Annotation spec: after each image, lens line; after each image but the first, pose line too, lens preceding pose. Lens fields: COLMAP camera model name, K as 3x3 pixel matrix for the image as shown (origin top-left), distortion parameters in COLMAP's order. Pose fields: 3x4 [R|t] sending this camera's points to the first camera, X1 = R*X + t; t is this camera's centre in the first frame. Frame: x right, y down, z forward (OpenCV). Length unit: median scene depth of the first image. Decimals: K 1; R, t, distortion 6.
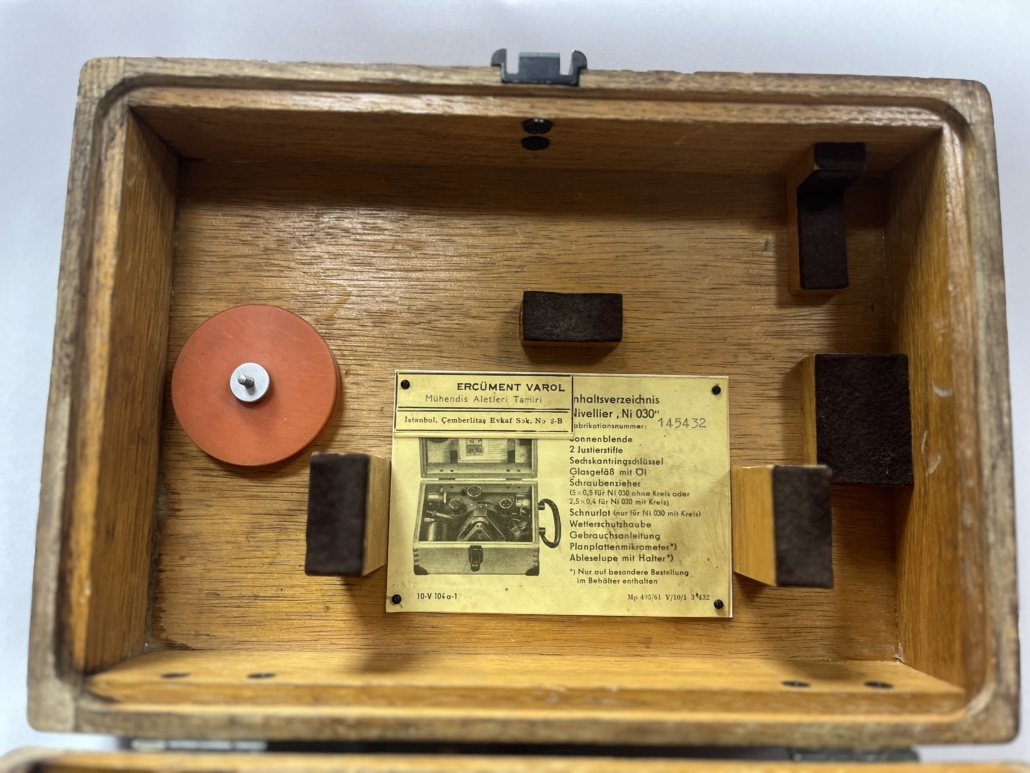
lens RADIAL K [[783.6, 0, 545.6], [0, 783.6, 385.3], [0, 0, 1]] dist [0.008835, -0.043070]
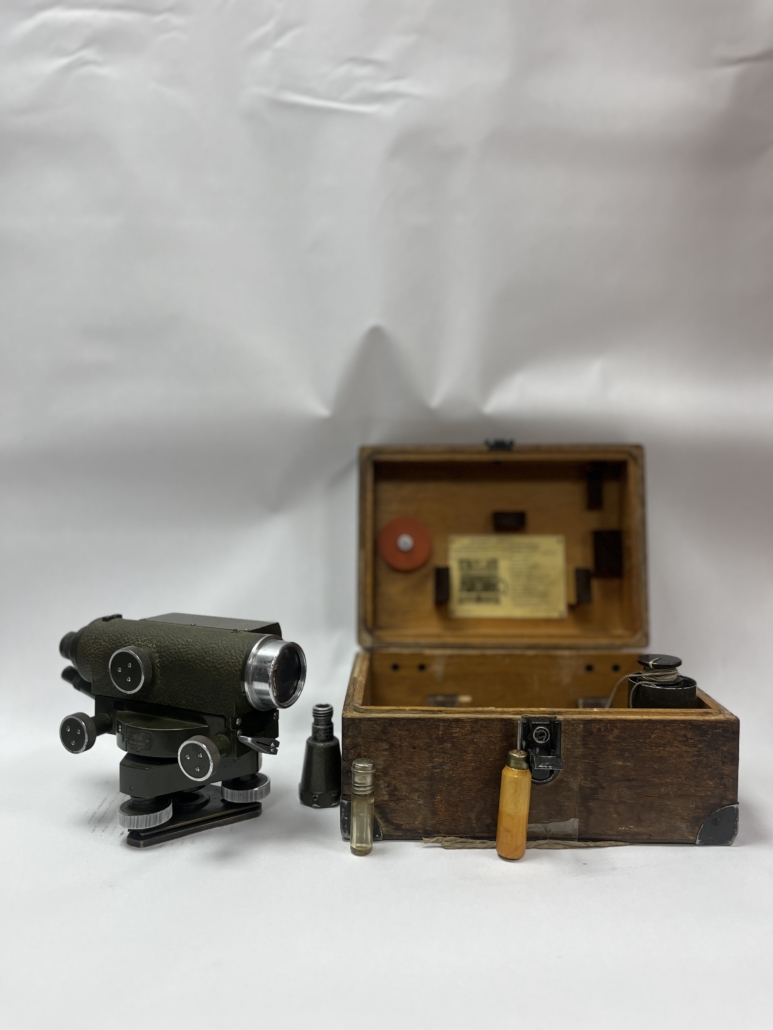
lens RADIAL K [[778.8, 0, 390.5], [0, 778.8, 521.5], [0, 0, 1]] dist [0.007578, -0.051931]
pose [[0.997635, -0.022282, -0.065026, -0.230602], [0.025681, 0.998322, 0.051901, -0.245130], [0.063761, -0.053448, 0.996533, -2.025915]]
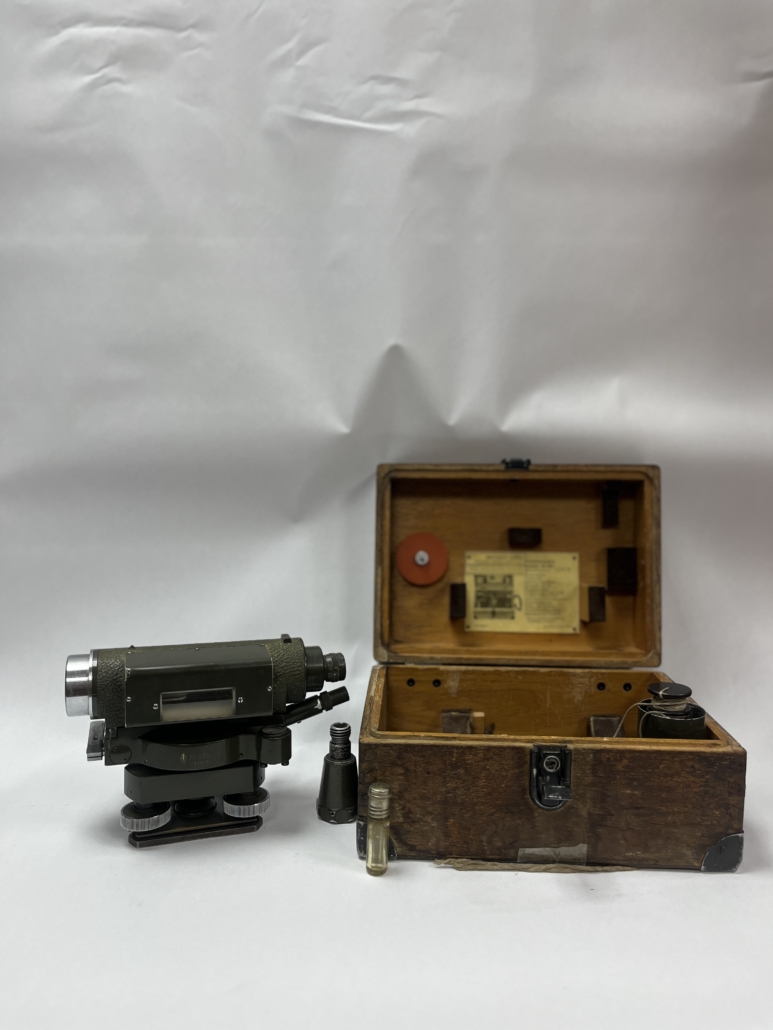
lens RADIAL K [[778.8, 0, 390.5], [0, 778.8, 521.5], [0, 0, 1]] dist [0.007578, -0.051931]
pose [[0.996174, -0.009455, -0.086874, -0.227468], [0.016397, 0.996696, 0.079547, -0.395642], [0.085835, -0.080667, 0.993038, -2.069043]]
